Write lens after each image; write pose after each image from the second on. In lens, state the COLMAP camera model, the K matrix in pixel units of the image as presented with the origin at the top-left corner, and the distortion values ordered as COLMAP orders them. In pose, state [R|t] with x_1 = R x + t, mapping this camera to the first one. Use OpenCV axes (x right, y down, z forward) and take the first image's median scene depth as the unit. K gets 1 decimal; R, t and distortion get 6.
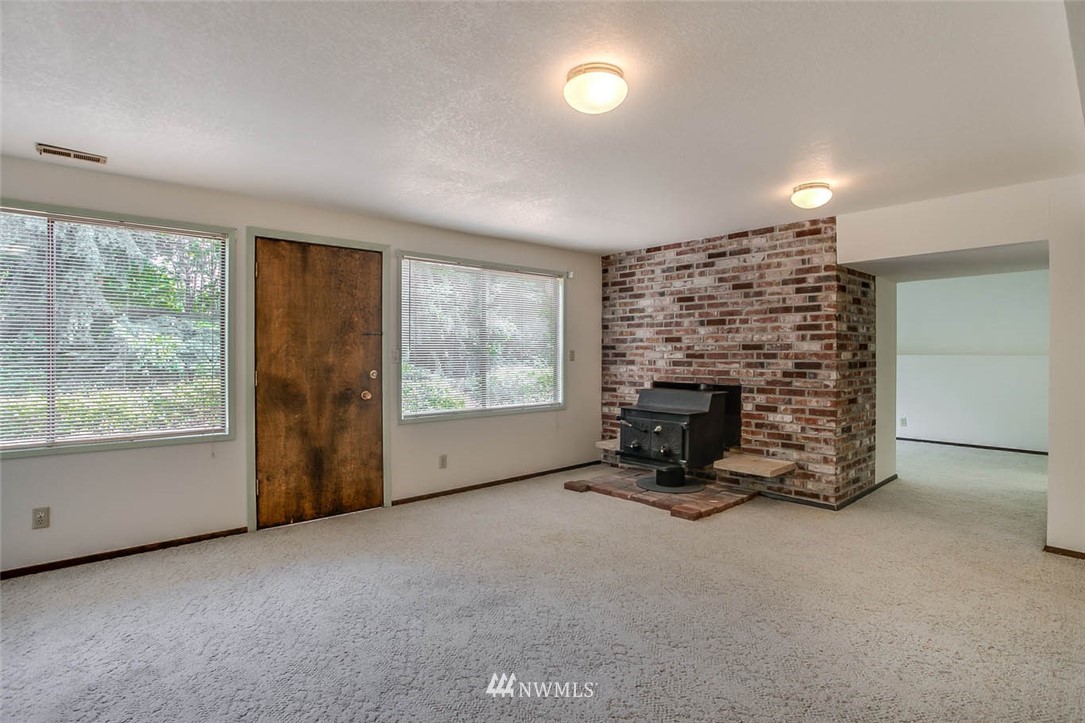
lens RADIAL K [[524.9, 0, 539.5], [0, 524.9, 355.0], [0, 0, 1]] dist [-0.037320, 0.008718]
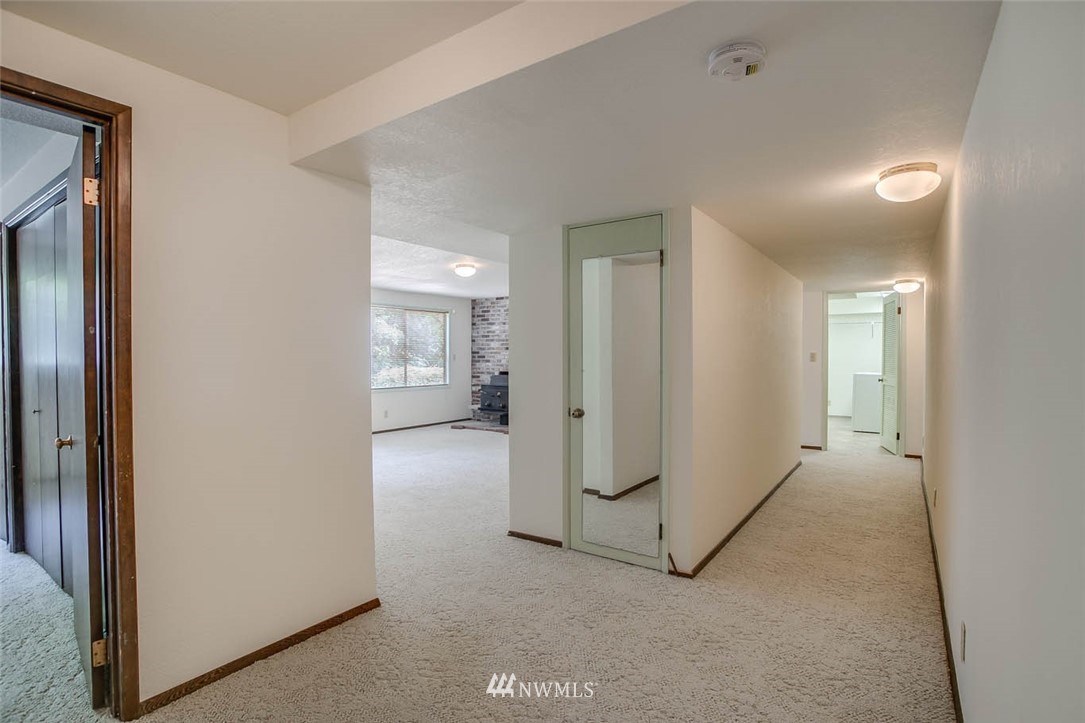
lens RADIAL K [[524.9, 0, 541.3], [0, 524.9, 359.1], [0, 0, 1]] dist [-0.037320, 0.008718]
pose [[0.971643, -0.003833, 0.236422, -0.069583], [0.002962, 0.999987, 0.004039, 0.000781], [-0.236435, -0.003224, 0.971642, -0.773170]]
